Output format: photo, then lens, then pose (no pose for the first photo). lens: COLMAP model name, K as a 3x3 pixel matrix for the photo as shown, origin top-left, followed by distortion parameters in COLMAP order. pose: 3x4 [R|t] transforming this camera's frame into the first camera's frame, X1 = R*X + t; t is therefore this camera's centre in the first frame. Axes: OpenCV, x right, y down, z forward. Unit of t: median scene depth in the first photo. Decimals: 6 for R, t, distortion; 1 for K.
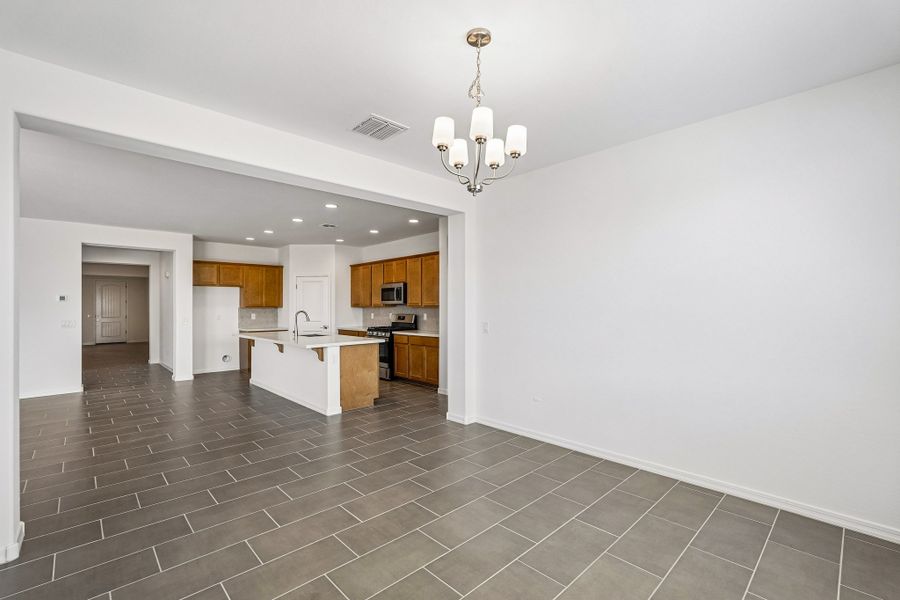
lens RADIAL K [[399.5, 0, 450.3], [0, 399.5, 303.3], [0, 0, 1]] dist [-0.009556, 0.000166]
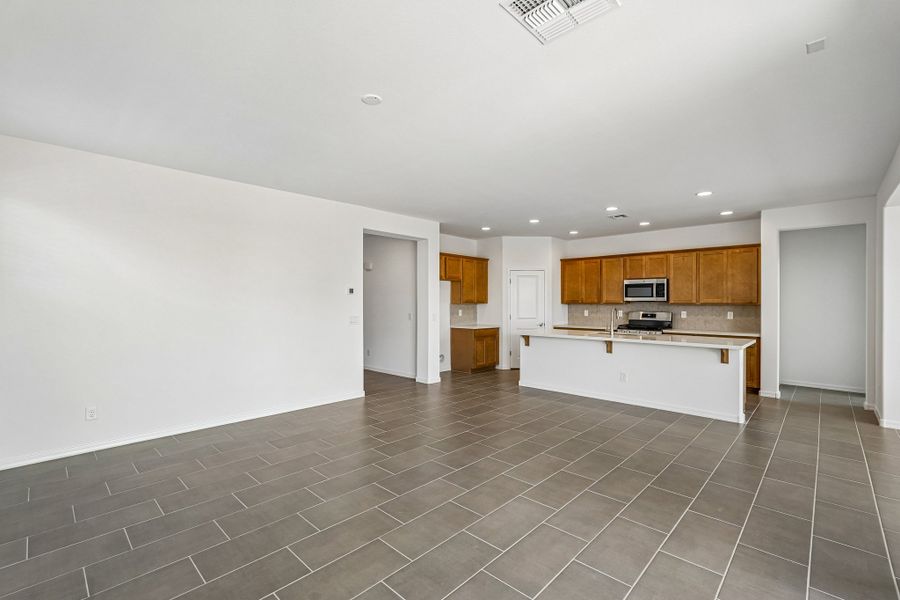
lens RADIAL K [[399.5, 0, 450.3], [0, 399.5, 303.3], [0, 0, 1]] dist [-0.009556, 0.000166]
pose [[0.998369, 0.009025, 0.056374, -0.636389], [-0.009410, 0.999934, 0.006559, 0.005493], [-0.056311, -0.007079, 0.998388, 0.077128]]
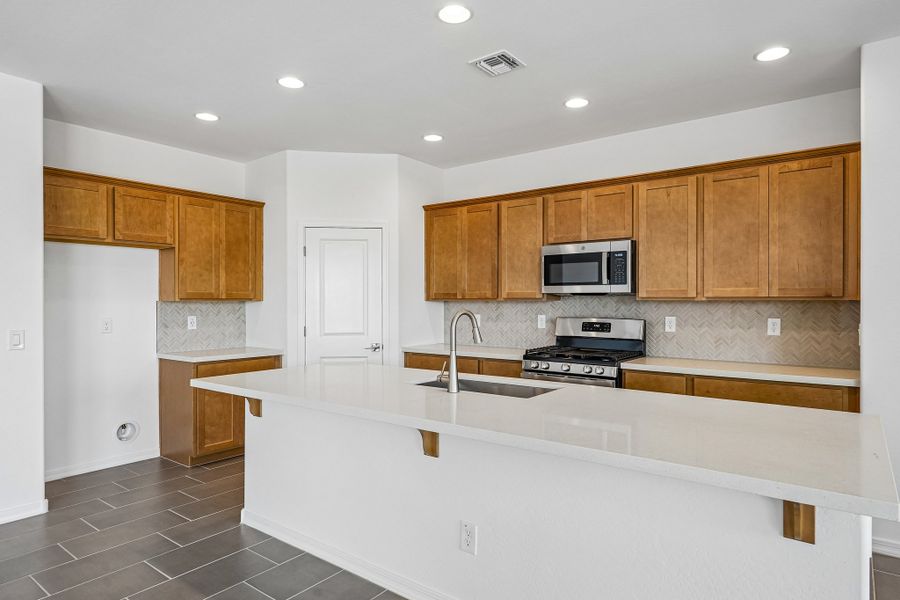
lens RADIAL K [[530.3, 0, 451.7], [0, 530.3, 303.0], [0, 0, 1]] dist [-0.000060, 0.000421]
pose [[0.986001, 0.002974, 0.166711, -0.358586], [-0.004801, 0.999933, 0.010554, 0.006310], [-0.166669, -0.011207, 0.985949, 0.466503]]
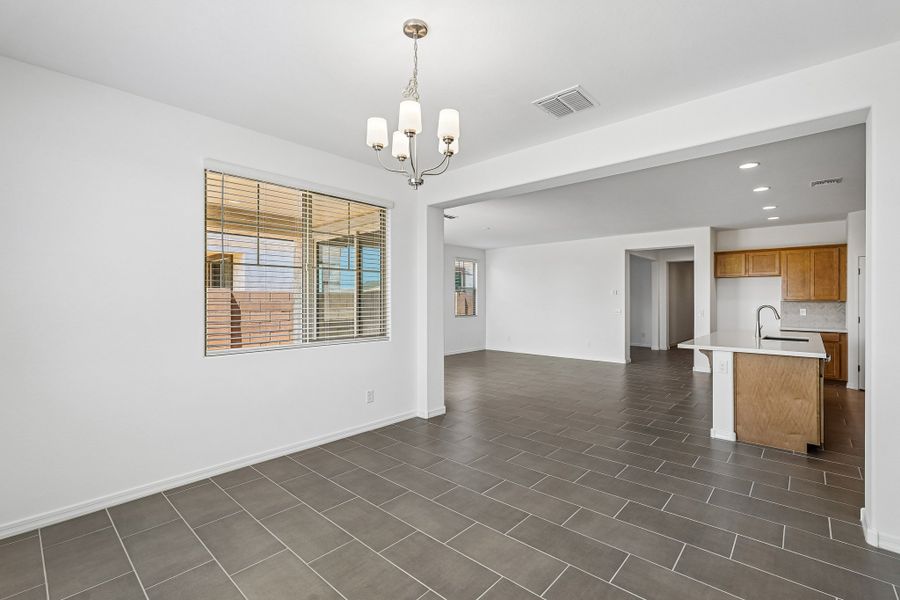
lens RADIAL K [[399.5, 0, 450.3], [0, 399.5, 303.3], [0, 0, 1]] dist [-0.009556, 0.000166]
pose [[0.081842, 0.013955, -0.996548, 0.271633], [0.006107, 0.999876, 0.014503, -0.000373], [0.996627, -0.007272, 0.081747, 0.255508]]
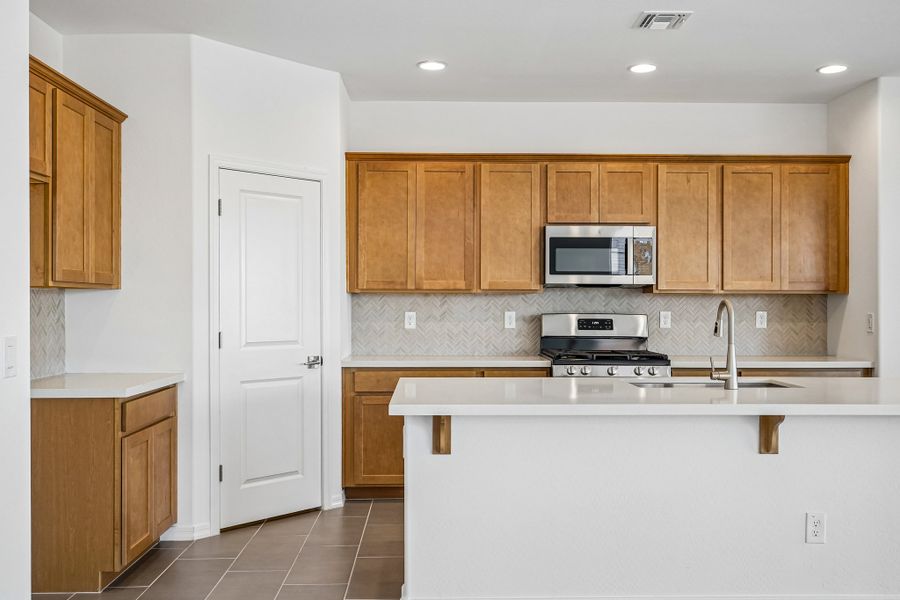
lens RADIAL K [[818.8, 0, 450.0], [0, 818.8, 300.0], [0, 0, 1]] dist [0.000067, 0.001469]
pose [[0.665137, 0.008430, 0.746673, -0.743538], [-0.011596, 0.999932, -0.000959, 0.016899], [-0.746631, -0.008020, 0.665190, 0.597331]]
